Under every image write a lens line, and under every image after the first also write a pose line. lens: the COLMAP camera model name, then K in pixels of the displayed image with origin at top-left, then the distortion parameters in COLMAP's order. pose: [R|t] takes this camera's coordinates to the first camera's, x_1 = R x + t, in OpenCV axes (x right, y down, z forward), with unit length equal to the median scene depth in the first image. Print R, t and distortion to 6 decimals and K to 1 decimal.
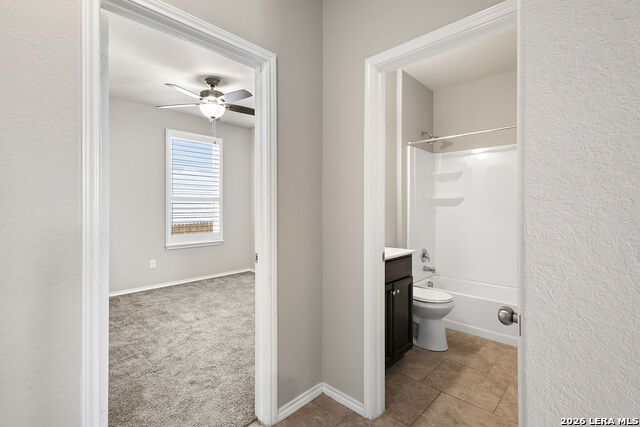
lens RADIAL K [[295.8, 0, 322.5], [0, 295.8, 208.0], [0, 0, 1]] dist [0.010742, -0.003422]
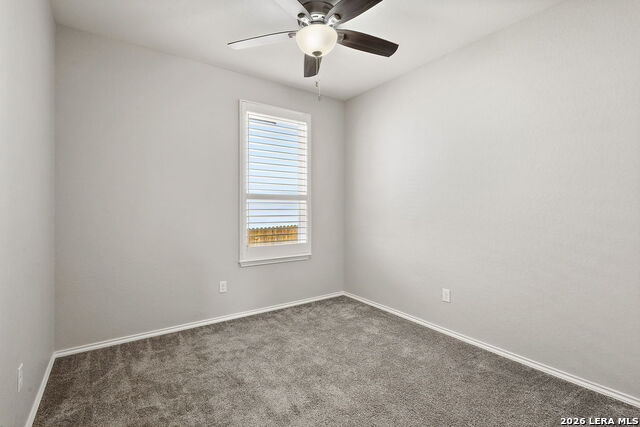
lens RADIAL K [[295.8, 0, 321.3], [0, 295.8, 211.1], [0, 0, 1]] dist [0.010742, -0.003422]
pose [[0.978985, 0.004906, -0.203875, -0.163578], [-0.004025, 0.999981, 0.004733, 0.000169], [0.203895, -0.003813, 0.978985, 0.291952]]
